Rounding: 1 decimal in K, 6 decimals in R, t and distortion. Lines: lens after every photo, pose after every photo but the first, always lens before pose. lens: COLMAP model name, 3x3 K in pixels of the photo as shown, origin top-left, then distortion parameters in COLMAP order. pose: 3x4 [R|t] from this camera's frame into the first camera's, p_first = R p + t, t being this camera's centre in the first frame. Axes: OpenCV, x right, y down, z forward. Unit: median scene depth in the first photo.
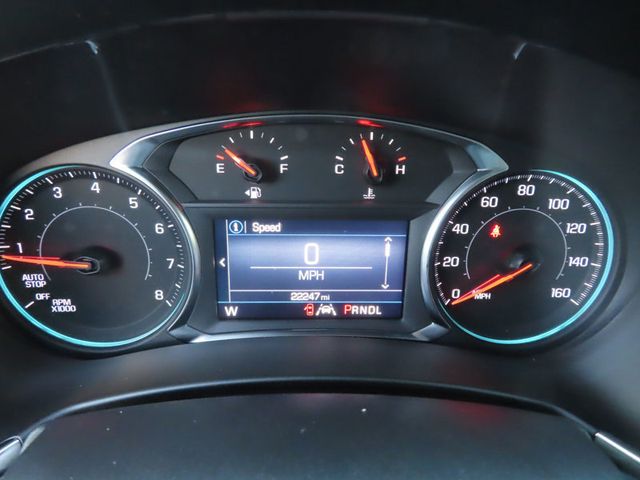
lens RADIAL K [[452.2, 0, 320.0], [0, 452.2, 239.4], [0, 0, 1]] dist [-0.023627, -0.004102]
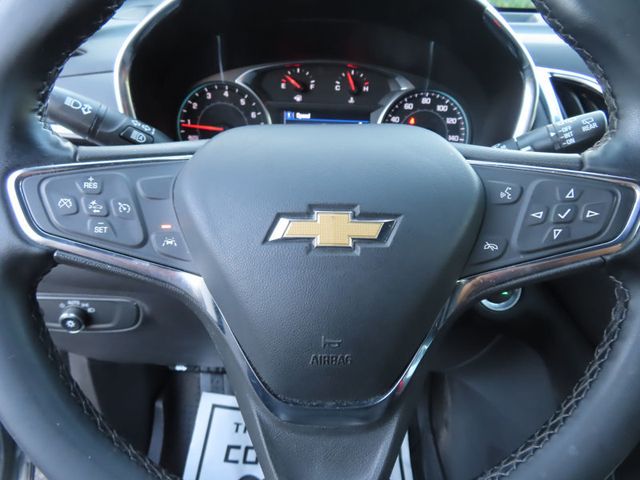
lens RADIAL K [[452.2, 0, 320.2], [0, 452.2, 241.4], [0, 0, 1]] dist [-0.023627, -0.004102]
pose [[0.999797, 0.019967, -0.002645, -0.020578], [-0.019722, 0.997161, 0.072676, 0.418933], [0.004089, -0.072609, 0.997352, -1.198343]]
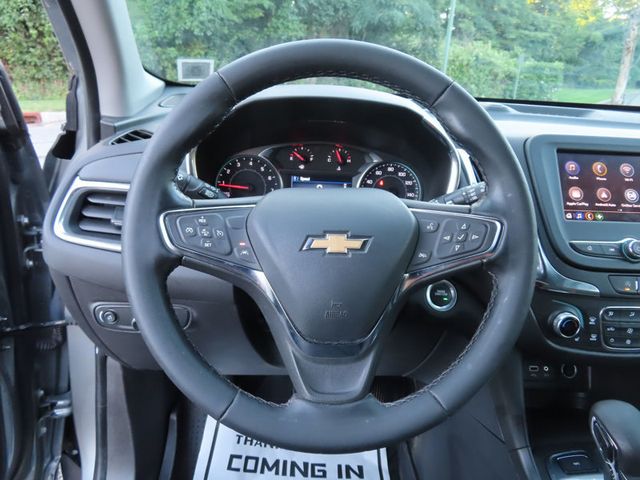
lens RADIAL K [[452.2, 0, 324.3], [0, 452.2, 241.7], [0, 0, 1]] dist [-0.023627, -0.004102]
pose [[0.998413, 0.019847, 0.052703, -0.142372], [-0.017565, 0.998902, -0.043427, 0.534186], [-0.053507, 0.042433, 0.997666, -2.050879]]
